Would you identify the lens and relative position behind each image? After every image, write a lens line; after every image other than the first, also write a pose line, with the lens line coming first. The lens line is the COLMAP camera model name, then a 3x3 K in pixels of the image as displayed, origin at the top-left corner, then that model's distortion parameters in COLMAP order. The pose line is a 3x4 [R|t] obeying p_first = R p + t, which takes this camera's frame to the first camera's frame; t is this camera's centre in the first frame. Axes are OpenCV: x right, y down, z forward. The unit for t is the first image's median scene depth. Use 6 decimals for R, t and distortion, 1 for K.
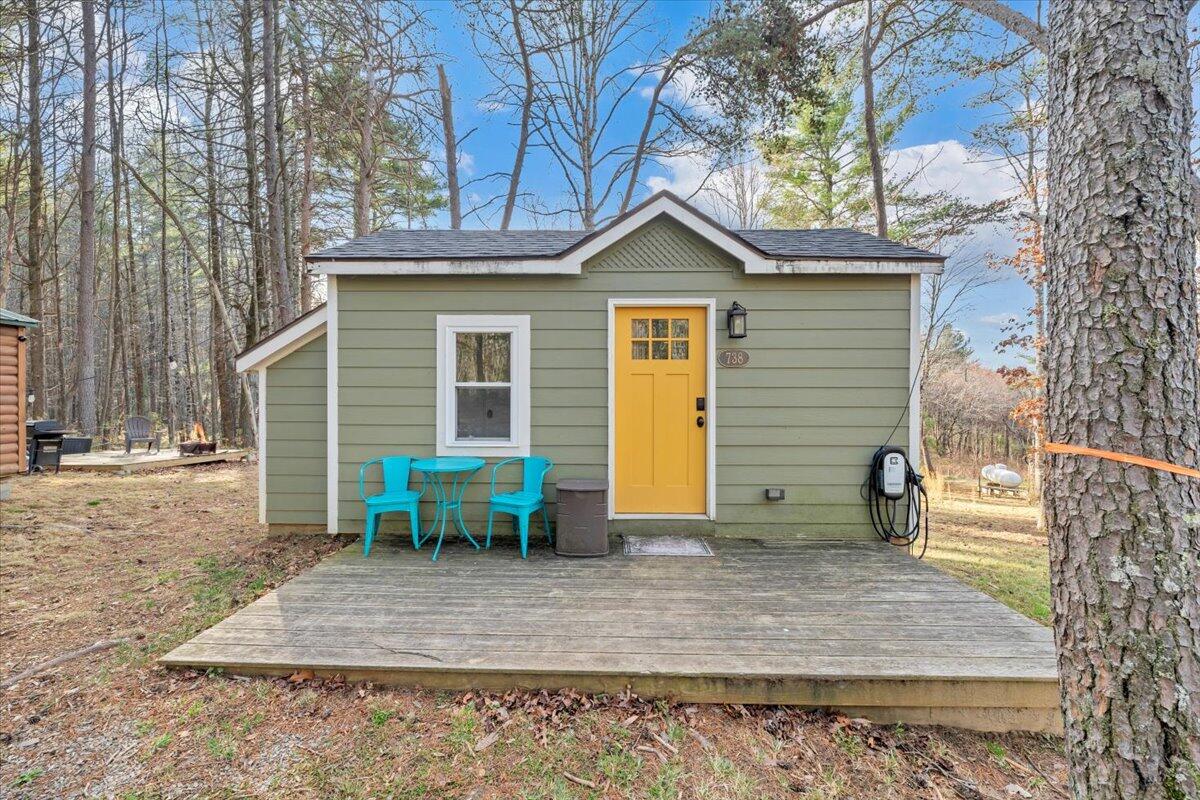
lens RADIAL K [[388.5, 0, 600.0], [0, 388.5, 400.0], [0, 0, 1]] dist [-0.000360, -0.000013]
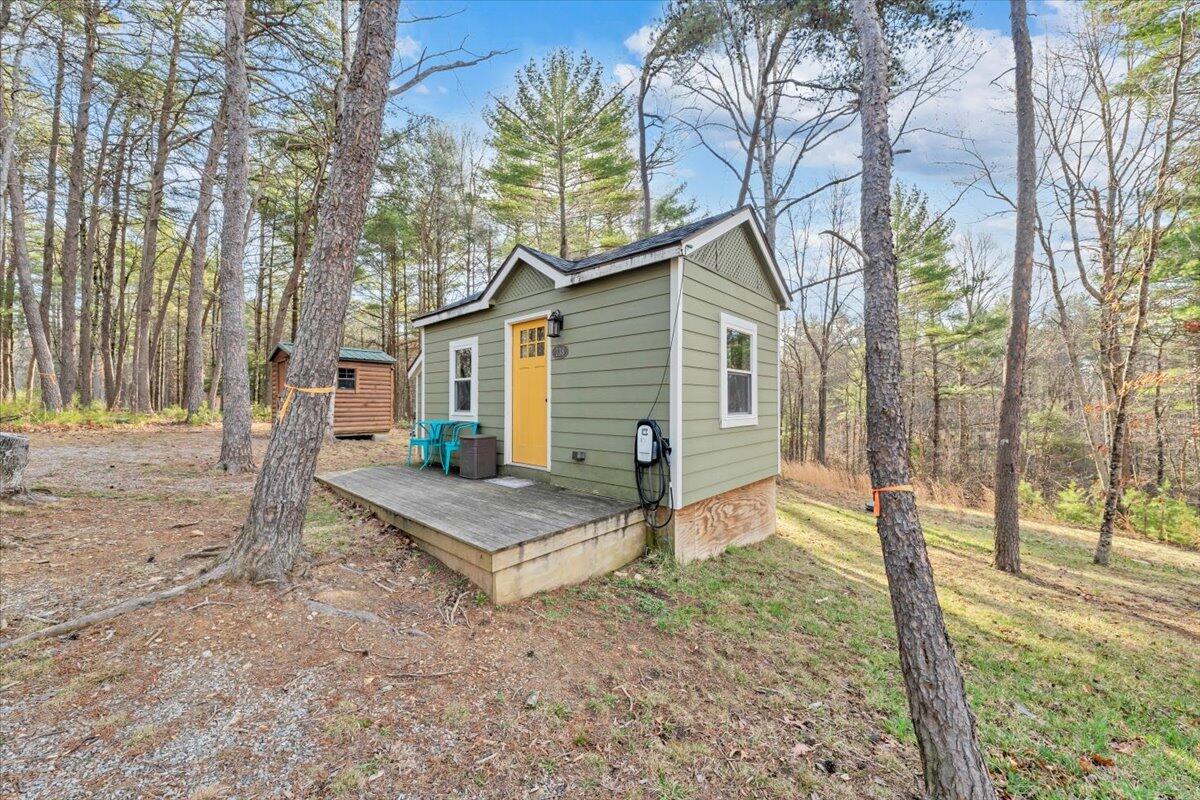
lens RADIAL K [[433.5, 0, 600.0], [0, 433.5, 400.0], [0, 0, 1]] dist [-0.000172, 0.000018]
pose [[0.735853, -0.007522, -0.677099, 1.464803], [0.015136, 0.999871, 0.005342, 0.050795], [0.676972, -0.014180, 0.735872, -0.005833]]
